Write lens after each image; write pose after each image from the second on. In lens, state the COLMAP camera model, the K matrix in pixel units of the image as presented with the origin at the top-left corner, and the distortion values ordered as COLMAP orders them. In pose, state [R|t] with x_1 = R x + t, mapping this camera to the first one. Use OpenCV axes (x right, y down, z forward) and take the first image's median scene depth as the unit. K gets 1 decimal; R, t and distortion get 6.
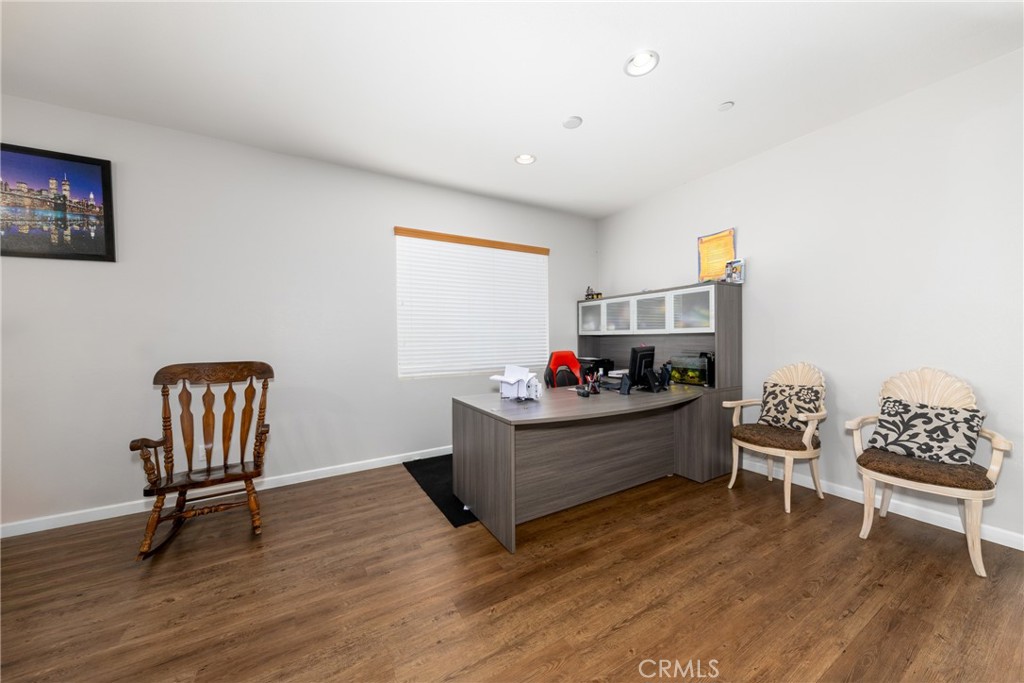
lens RADIAL K [[358.3, 0, 519.2], [0, 358.3, 339.1], [0, 0, 1]] dist [-0.000482, -0.000162]
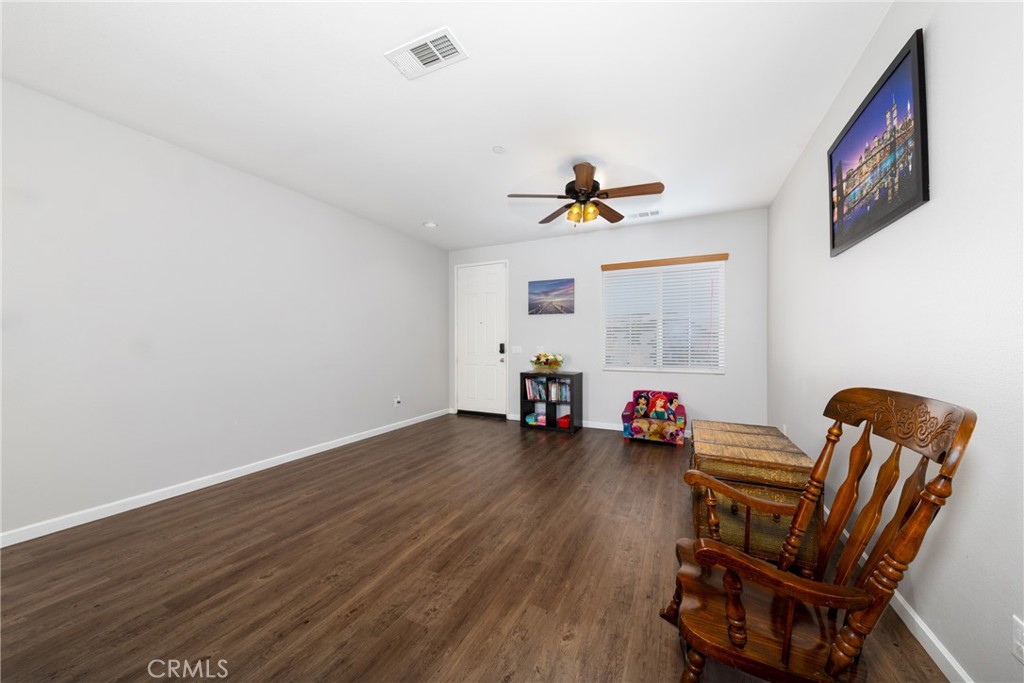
lens RADIAL K [[358.3, 0, 519.2], [0, 358.3, 339.1], [0, 0, 1]] dist [-0.000482, -0.000162]
pose [[-0.831767, 0.011064, -0.555015, -0.285255], [0.008281, 0.999937, 0.007522, -0.003963], [0.555063, 0.001661, -0.831807, 1.181920]]
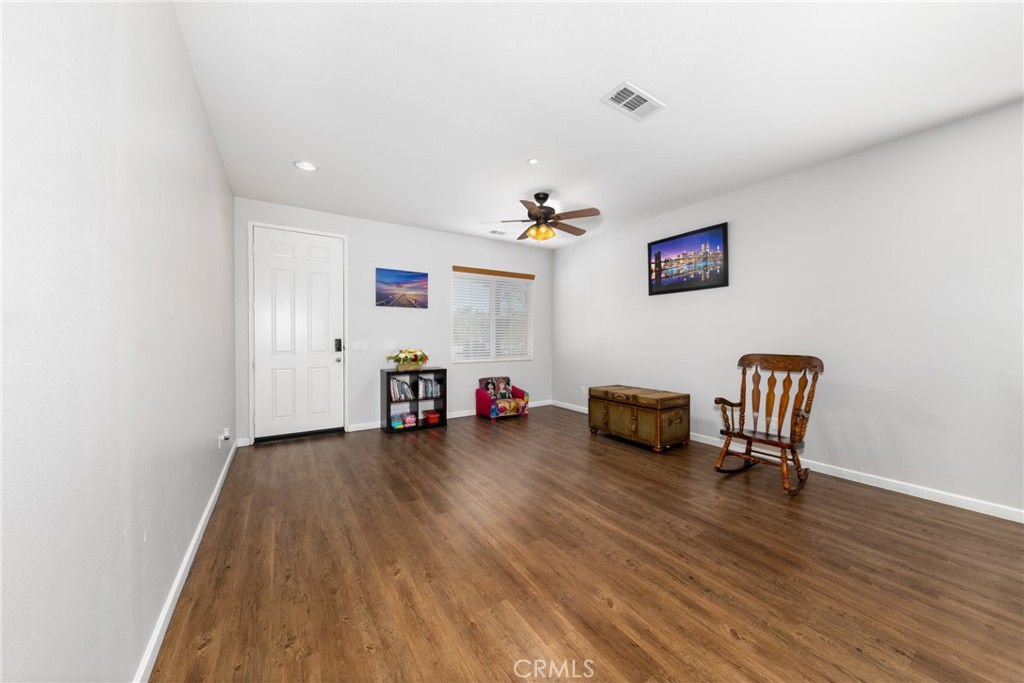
lens RADIAL K [[360.6, 0, 517.7], [0, 360.6, 333.5], [0, 0, 1]] dist [0.009065, 0.000010]
pose [[0.047128, 0.005245, -0.998875, 0.433561], [-0.010995, 0.999928, 0.004731, -0.005353], [0.998828, 0.010760, 0.047182, 0.010360]]
